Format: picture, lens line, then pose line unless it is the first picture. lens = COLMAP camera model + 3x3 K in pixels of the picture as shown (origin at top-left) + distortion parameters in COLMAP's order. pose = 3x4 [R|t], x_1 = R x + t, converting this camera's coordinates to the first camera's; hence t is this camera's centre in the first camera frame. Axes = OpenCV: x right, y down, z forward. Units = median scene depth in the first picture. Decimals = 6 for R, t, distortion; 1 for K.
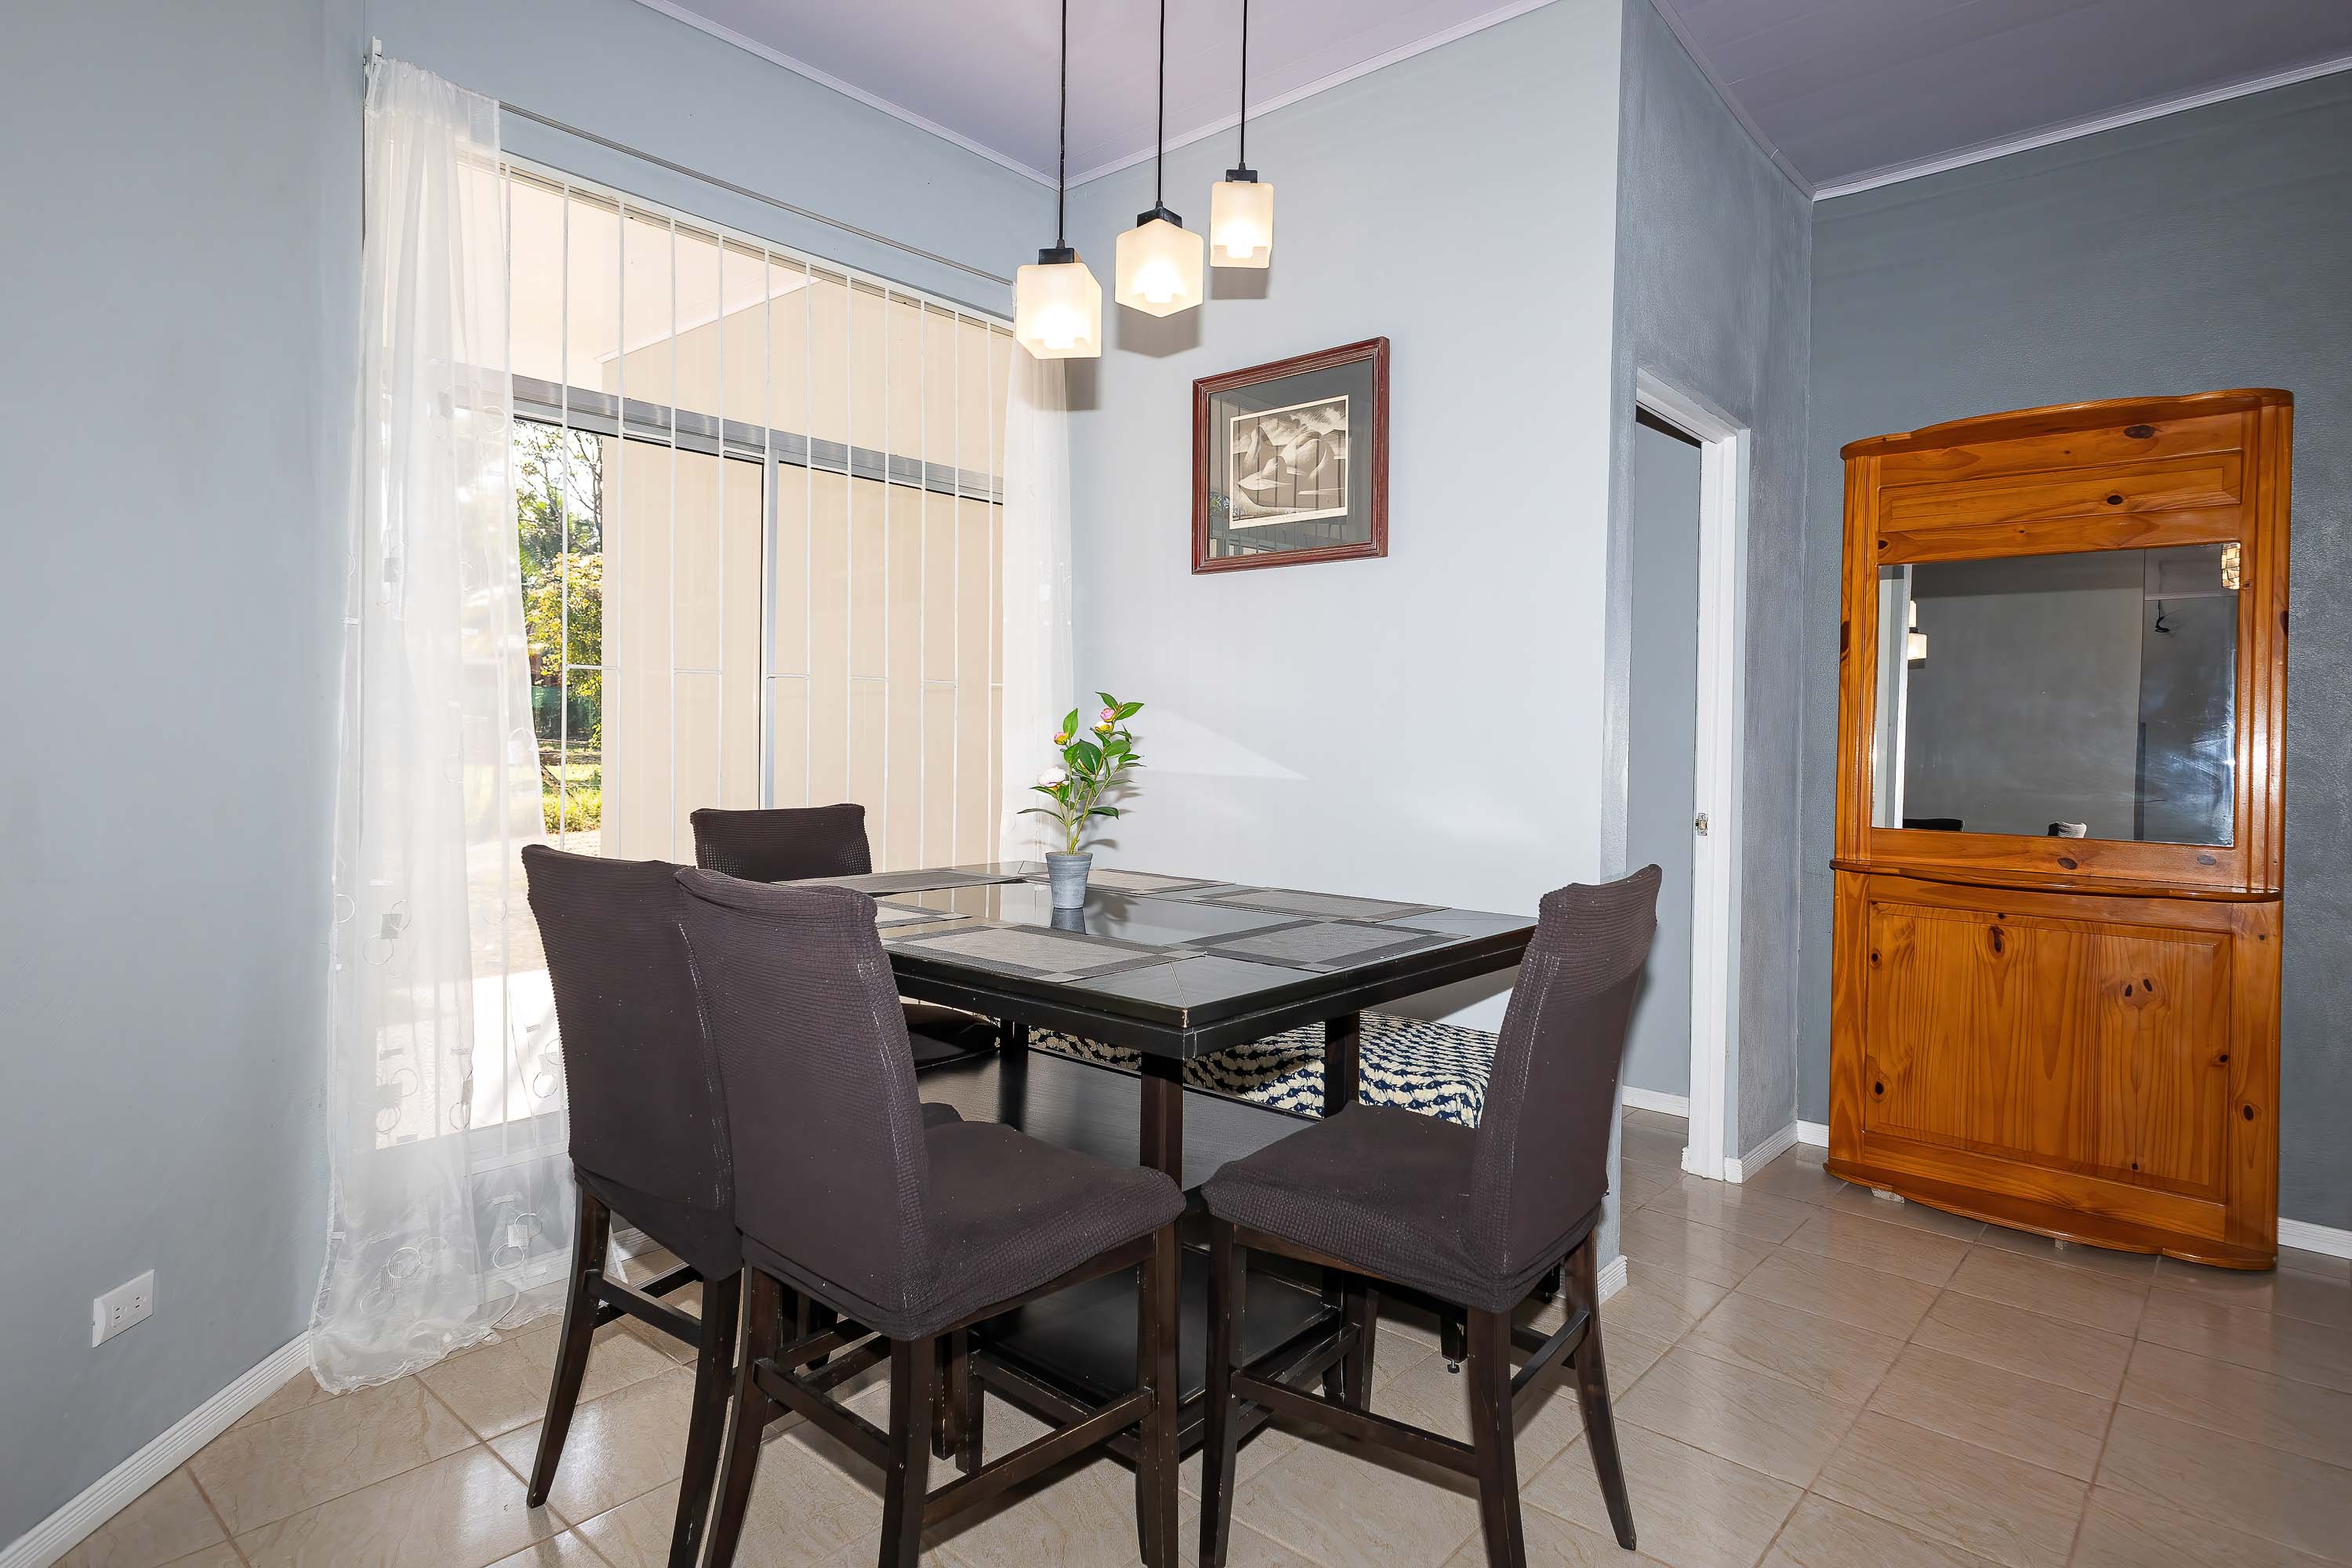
lens RADIAL K [[1255.8, 0, 1198.5], [0, 1255.8, 753.4], [0, 0, 1]] dist [0.004816, 0.000330]
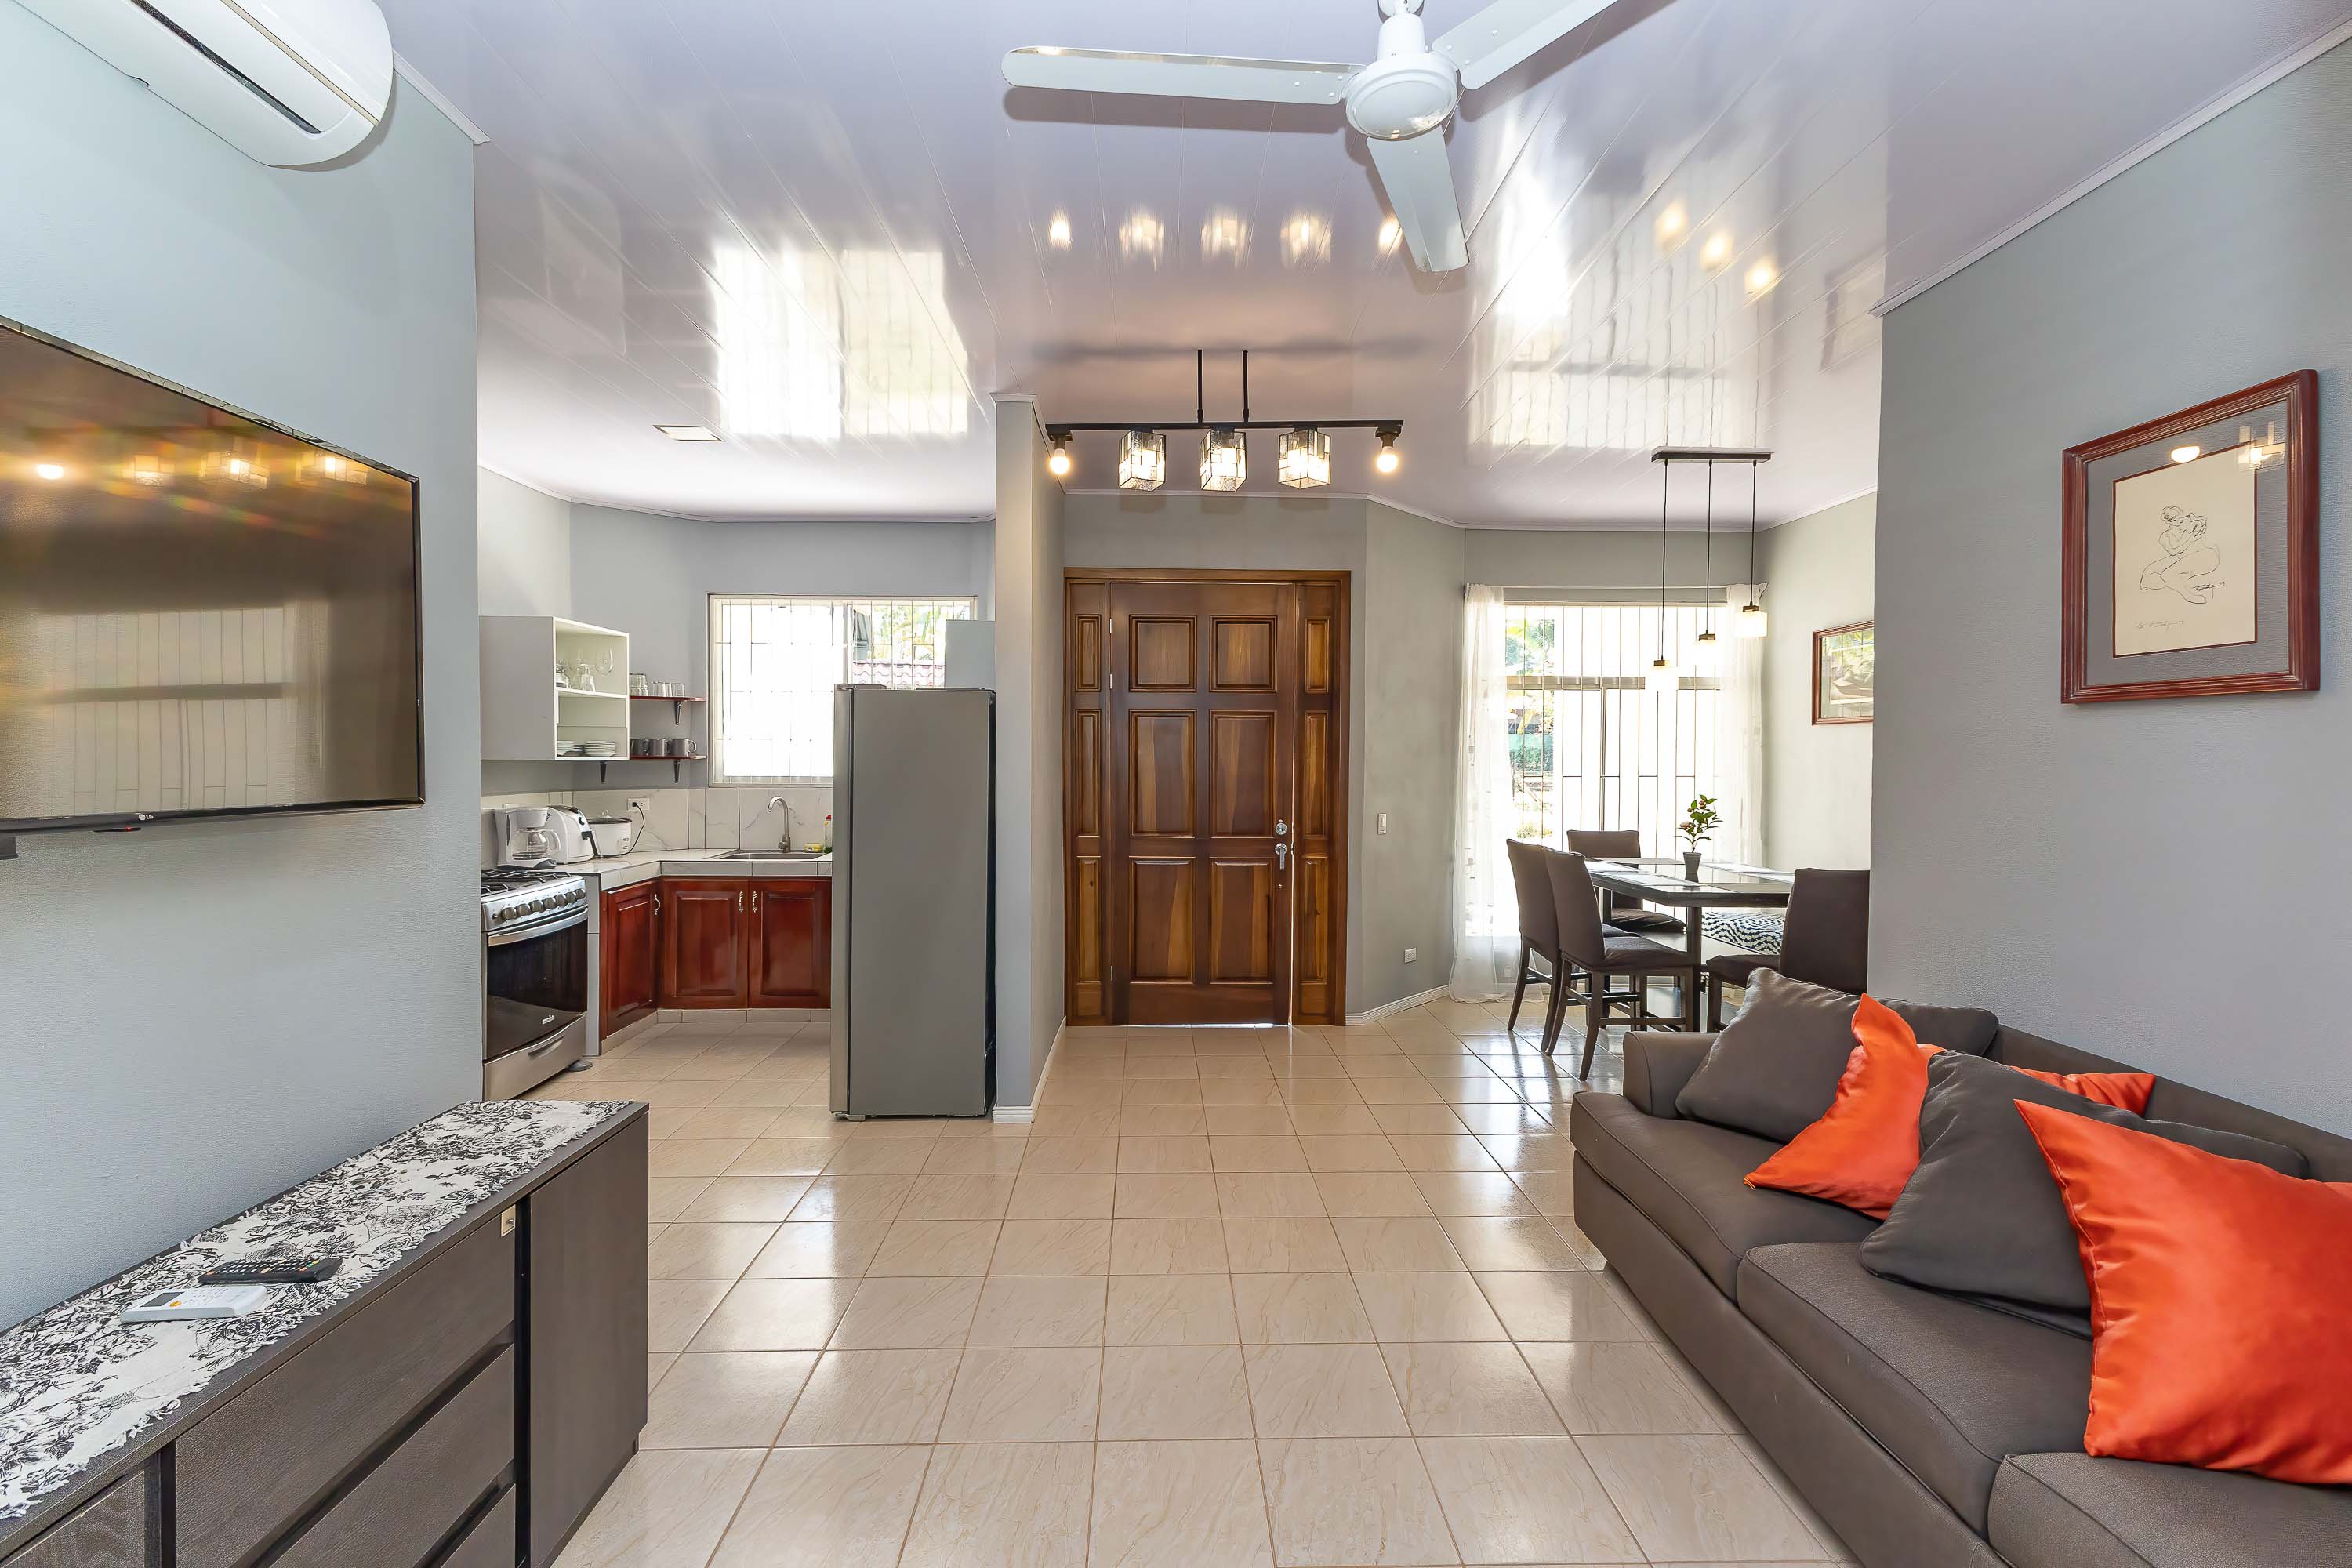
lens RADIAL K [[1026.3, 0, 1182.1], [0, 1026.3, 776.4], [0, 0, 1]] dist [0.006533, -0.001654]
pose [[0.674919, 0.007851, -0.737850, 0.584937], [-0.005341, 0.999969, 0.005755, -0.068557], [0.737873, 0.000057, 0.674940, -0.973282]]
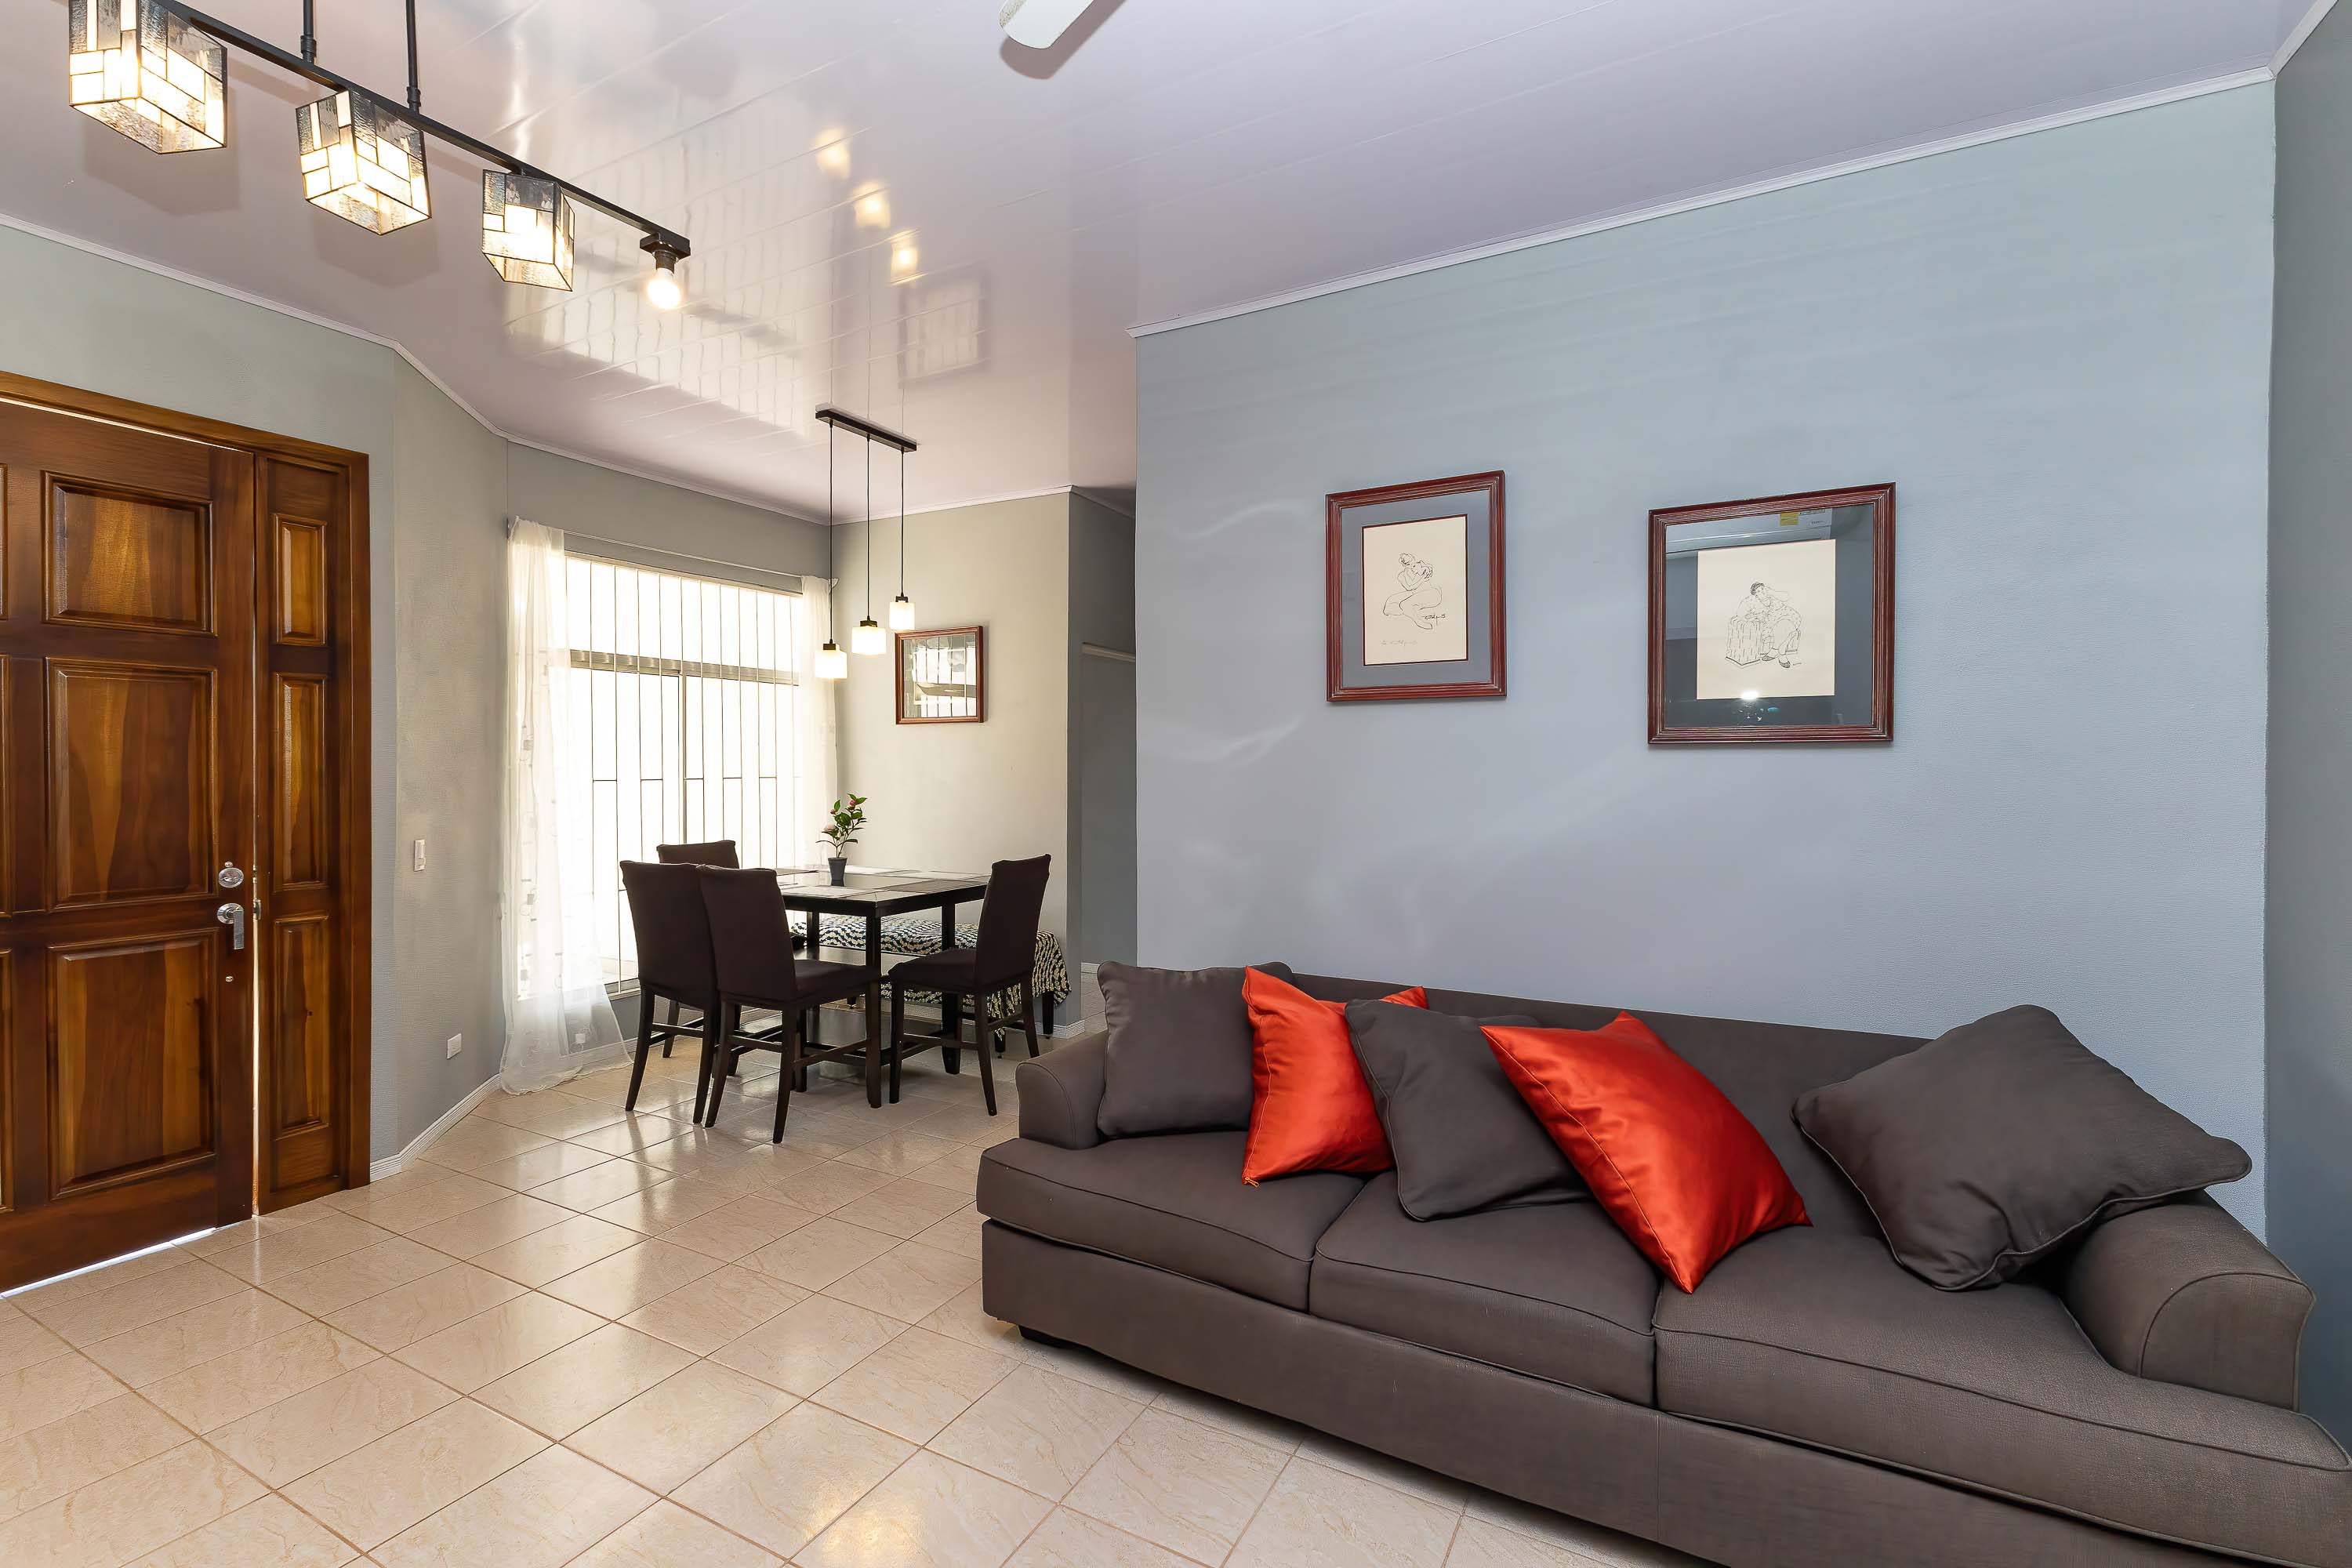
lens RADIAL K [[1026.3, 0, 1175.6], [0, 1026.3, 773.6], [0, 0, 1]] dist [0.006533, -0.001654]
pose [[0.974366, -0.014328, 0.224512, 0.071582], [0.015064, 0.999885, -0.001562, -0.054857], [-0.224464, 0.004904, 0.974470, -0.844971]]
